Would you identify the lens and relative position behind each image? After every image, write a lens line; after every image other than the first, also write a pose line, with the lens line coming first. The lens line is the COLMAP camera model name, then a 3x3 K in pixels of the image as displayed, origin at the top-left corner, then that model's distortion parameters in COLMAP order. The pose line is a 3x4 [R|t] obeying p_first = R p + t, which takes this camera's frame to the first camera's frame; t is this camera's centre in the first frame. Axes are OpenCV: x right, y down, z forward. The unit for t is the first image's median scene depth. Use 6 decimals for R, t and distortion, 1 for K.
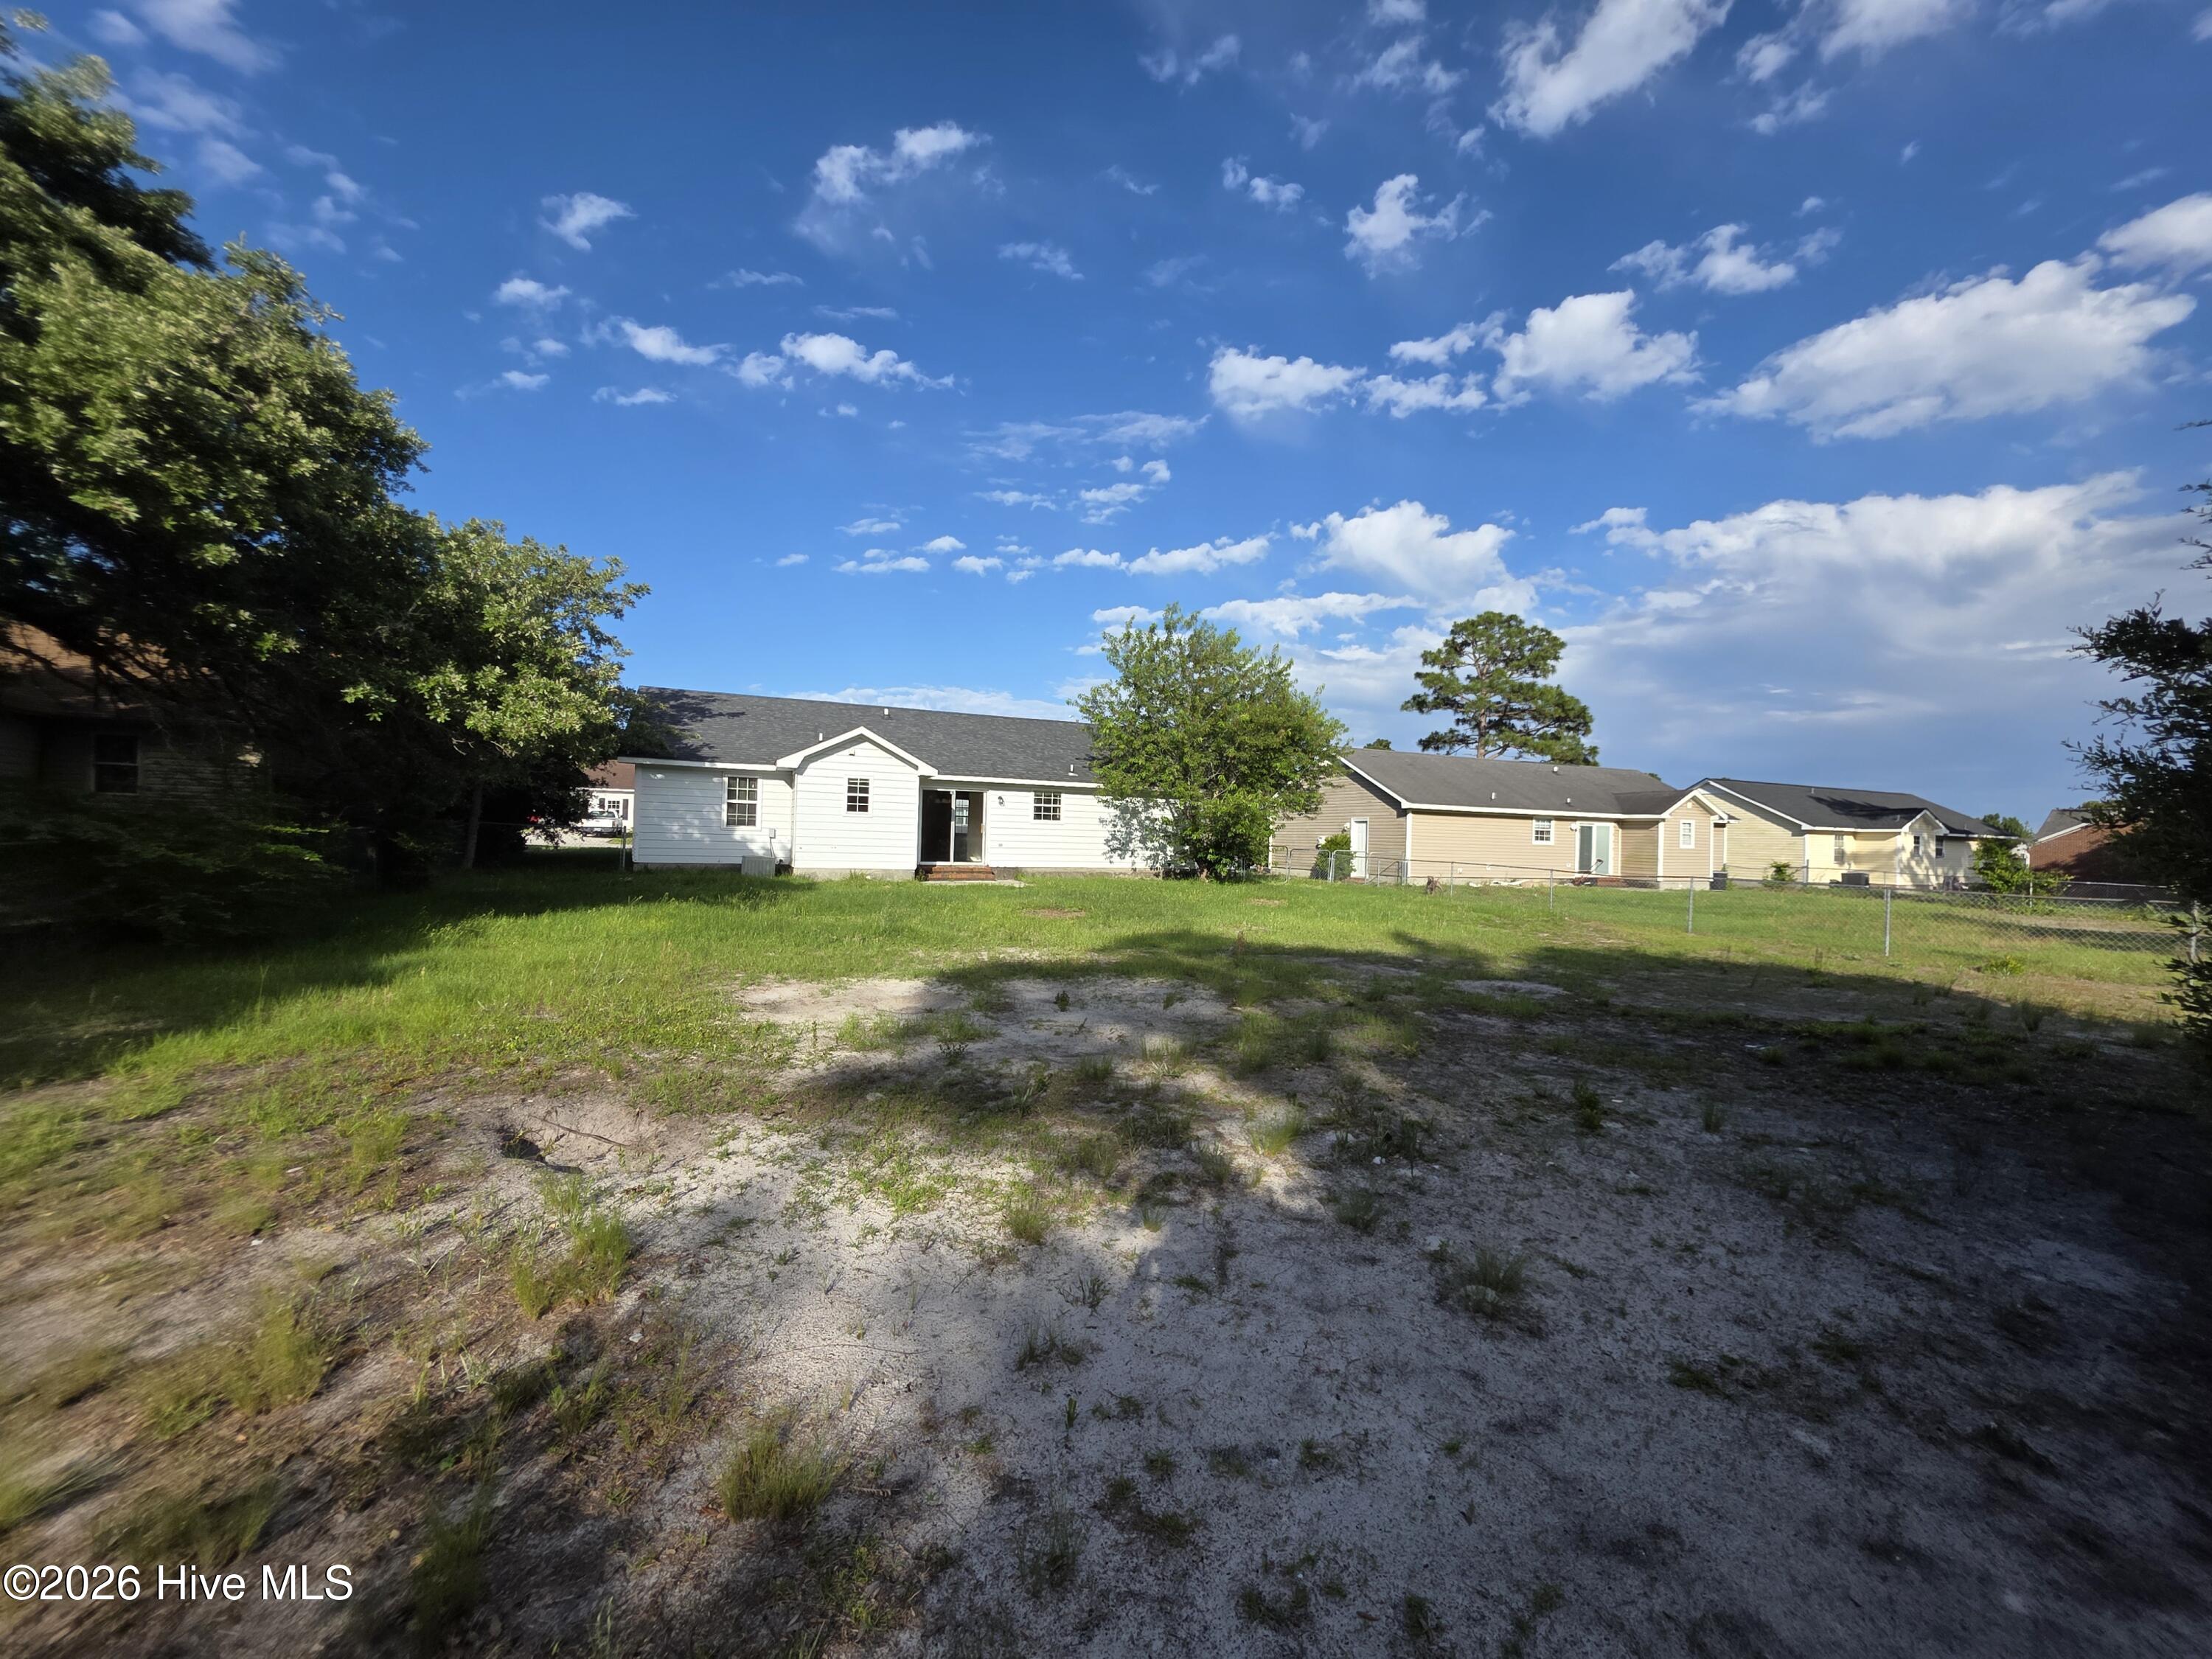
lens RADIAL K [[883.4, 0, 1115.1], [0, 883.4, 832.7], [0, 0, 1]] dist [0.001247, 0.000095]
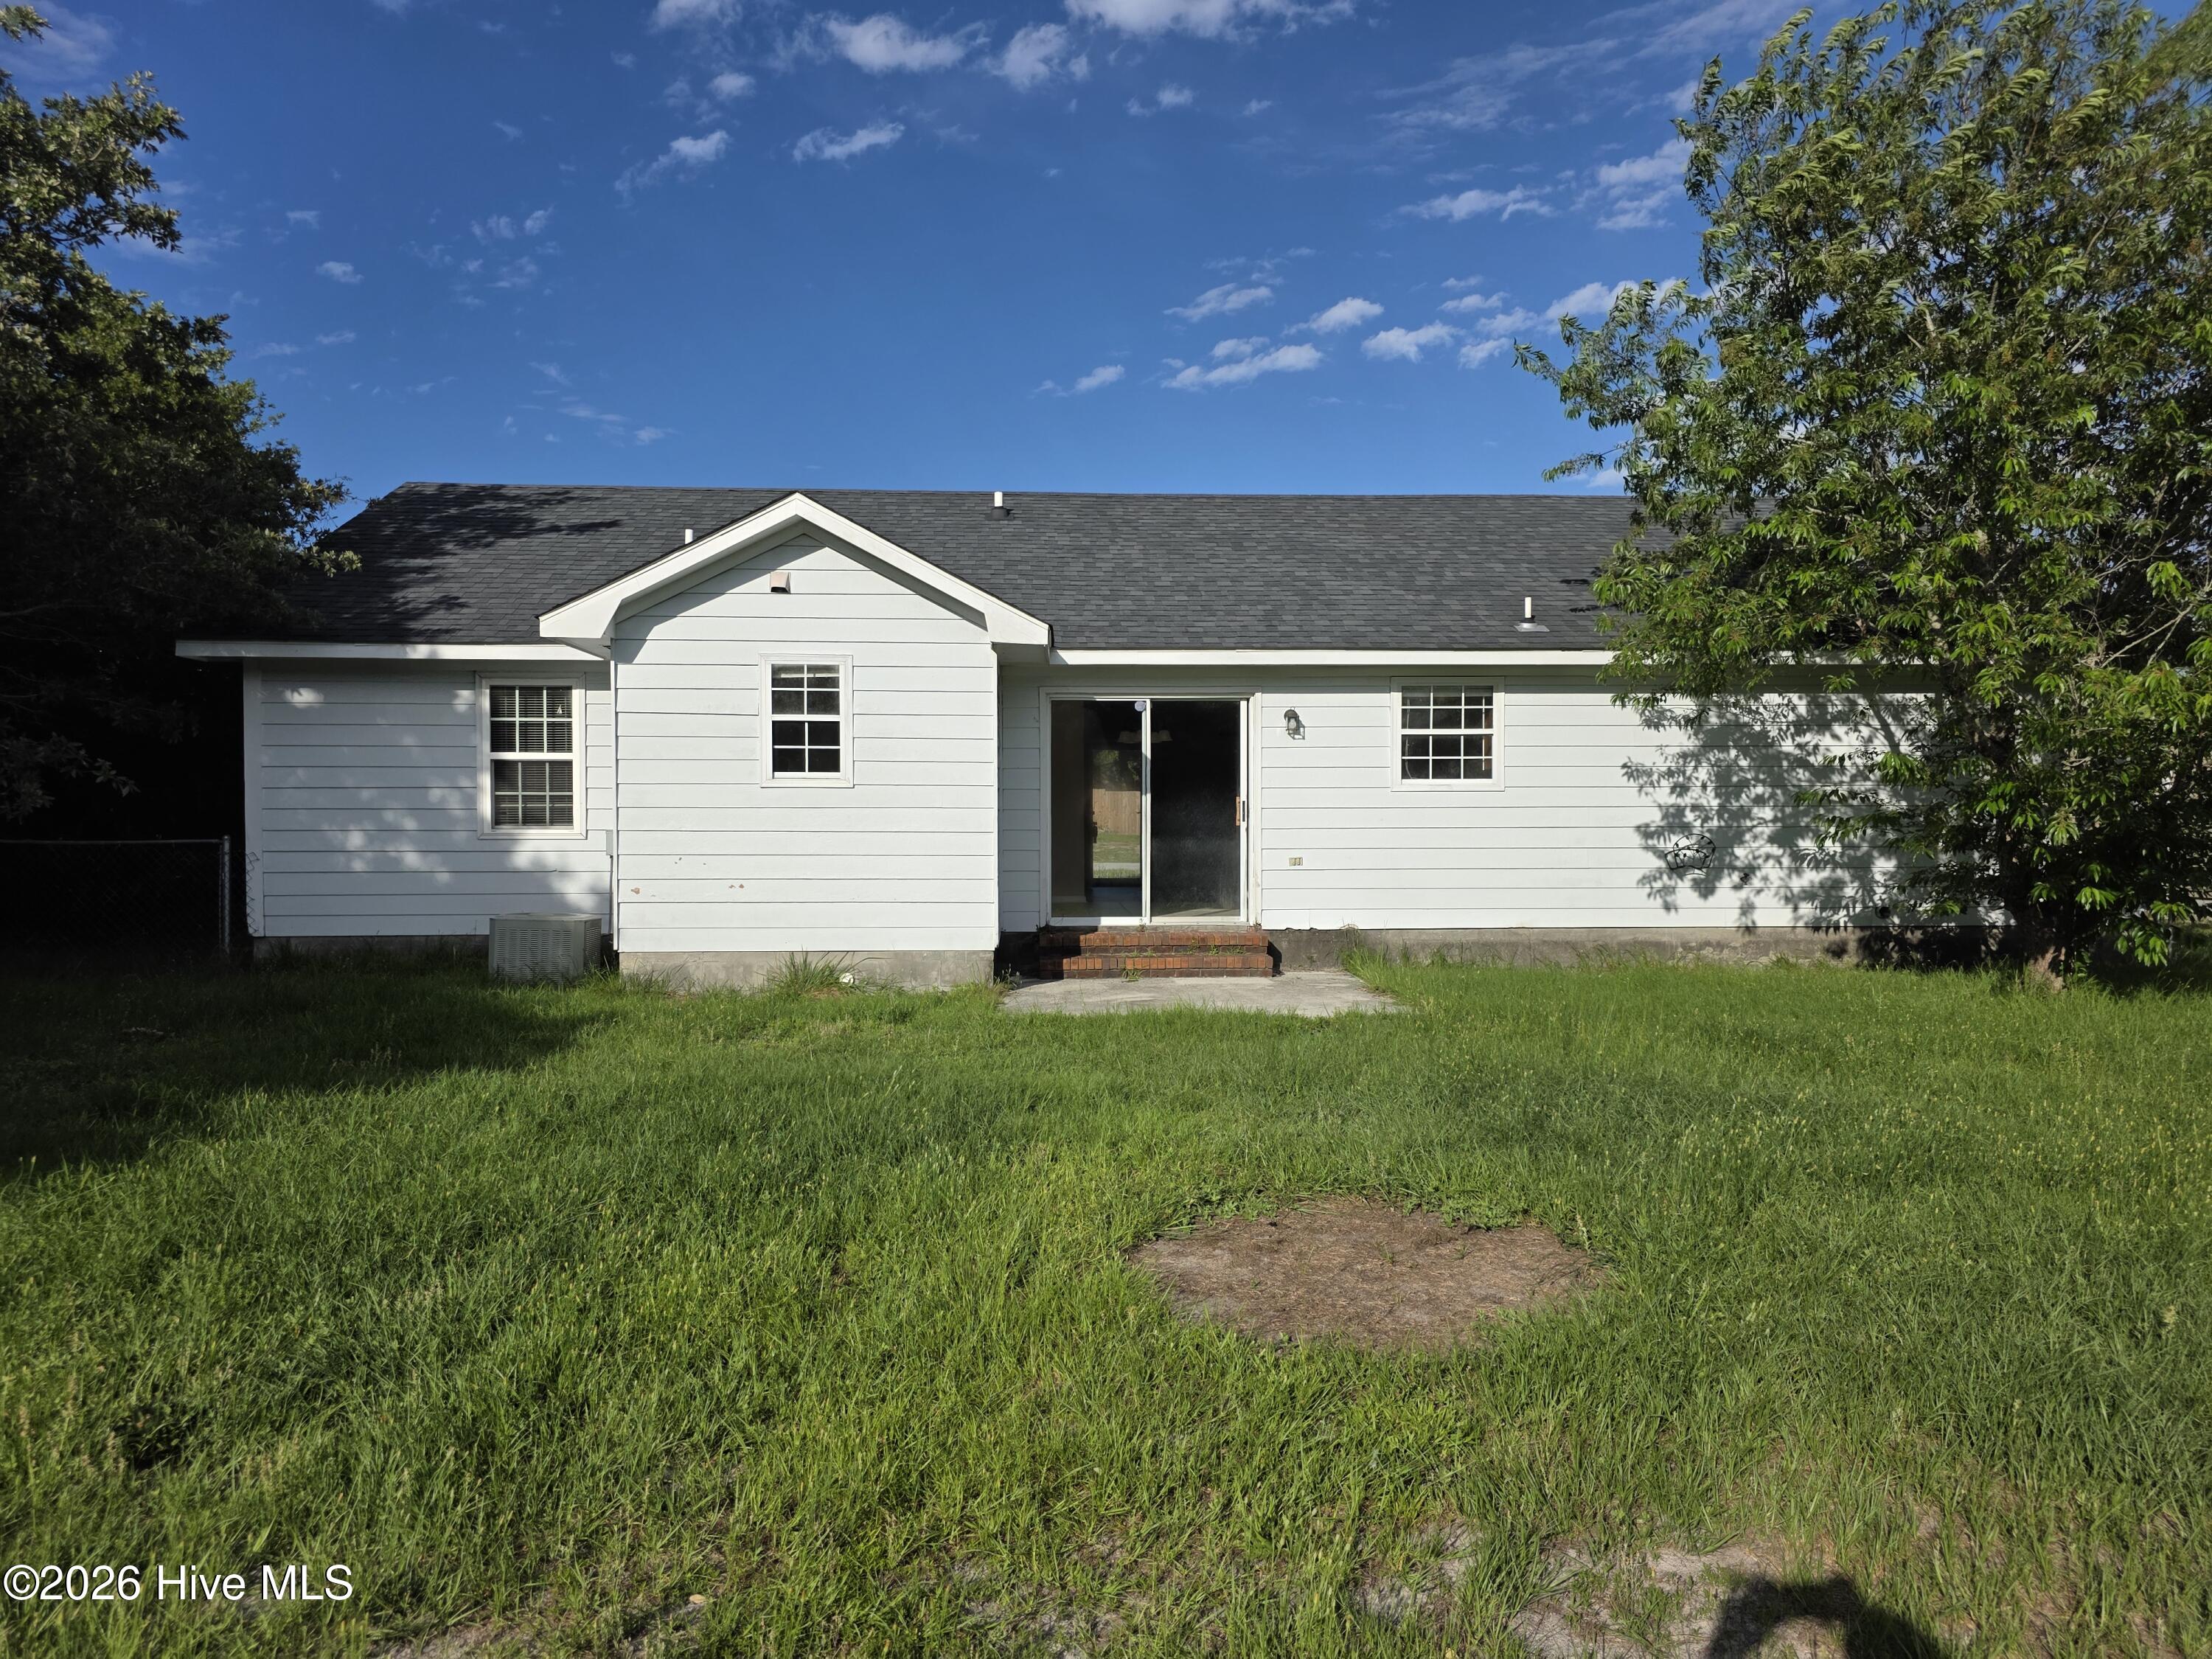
lens RADIAL K [[1485.5, 0, 1106.0], [0, 1485.5, 884.2], [0, 0, 1]] dist [0.078660, -0.090058]
pose [[0.934662, -0.014728, -0.355233, -0.002127], [0.029981, 0.998848, 0.037470, -0.000201], [0.354272, -0.045672, 0.934027, 0.459244]]
